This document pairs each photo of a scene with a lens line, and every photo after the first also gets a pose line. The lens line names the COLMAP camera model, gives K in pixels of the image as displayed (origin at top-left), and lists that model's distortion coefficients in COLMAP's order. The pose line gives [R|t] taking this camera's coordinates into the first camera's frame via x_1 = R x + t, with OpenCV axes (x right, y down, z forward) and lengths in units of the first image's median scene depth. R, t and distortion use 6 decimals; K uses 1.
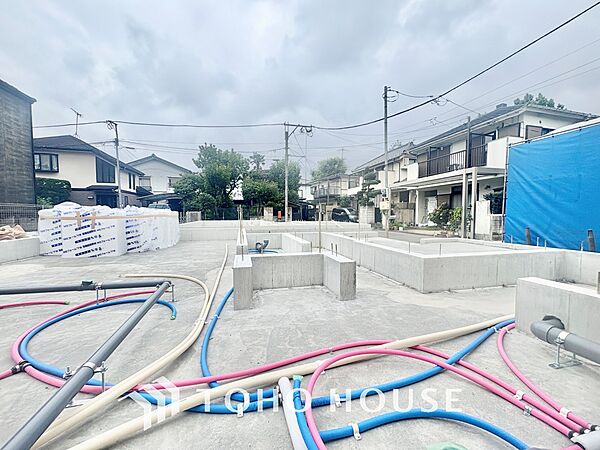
lens RADIAL K [[238.8, 0, 300.1], [0, 238.8, 225.2], [0, 0, 1]] dist [0.001469, -0.000193]
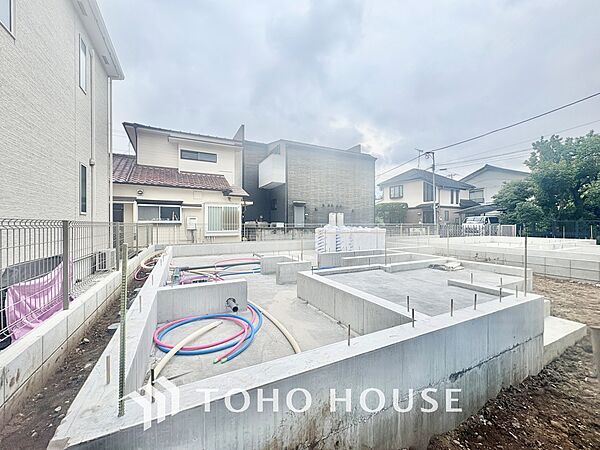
lens RADIAL K [[238.8, 0, 298.7], [0, 238.8, 224.8], [0, 0, 1]] dist [0.001469, -0.000193]
pose [[0.218750, 0.003704, -0.975774, 0.269568], [-0.046933, 0.998875, -0.006730, -0.019390], [0.974652, 0.047268, 0.218677, 0.094227]]
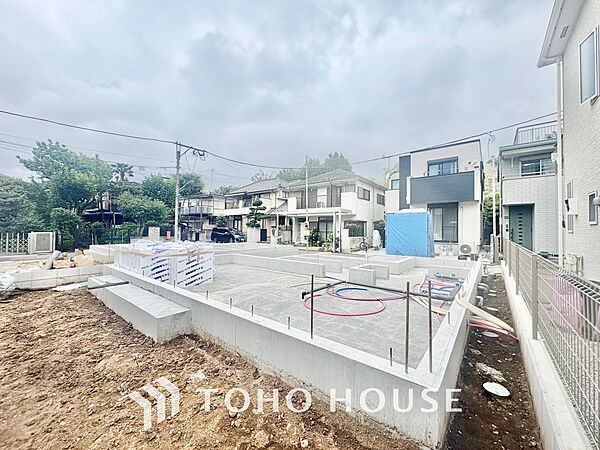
lens RADIAL K [[238.8, 0, 298.6], [0, 238.8, 225.7], [0, 0, 1]] dist [0.001469, -0.000193]
pose [[0.795221, 0.016056, 0.606107, -0.311834], [0.019793, 0.998429, -0.052418, -0.025964], [-0.605997, 0.053681, 0.793654, -0.086285]]
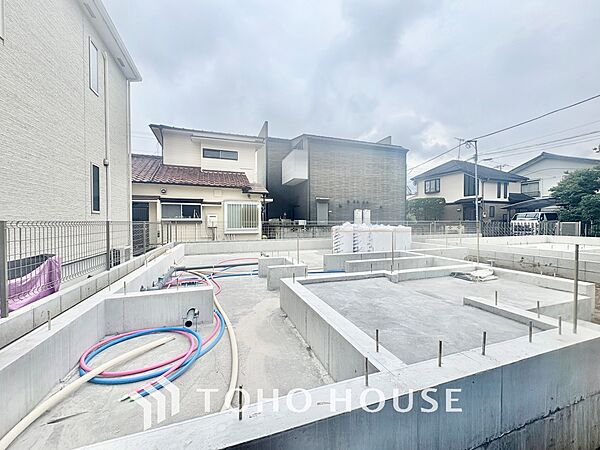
lens RADIAL K [[238.8, 0, 298.8], [0, 238.8, 225.0], [0, 0, 1]] dist [0.001469, -0.000193]
pose [[0.086945, 0.017177, -0.996065, 0.246840], [-0.046696, 0.998823, 0.013149, -0.023042], [0.995118, 0.045369, 0.087644, 0.135711]]
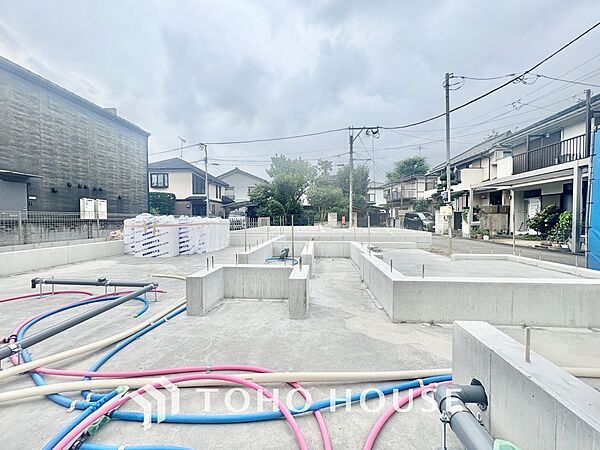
lens RADIAL K [[238.8, 0, 300.4], [0, 238.8, 225.0], [0, 0, 1]] dist [0.001469, -0.000193]
pose [[0.949976, 0.005689, -0.312270, 0.065196], [-0.011887, 0.999768, -0.017949, -0.005521], [0.312096, 0.020763, 0.949824, 0.012453]]
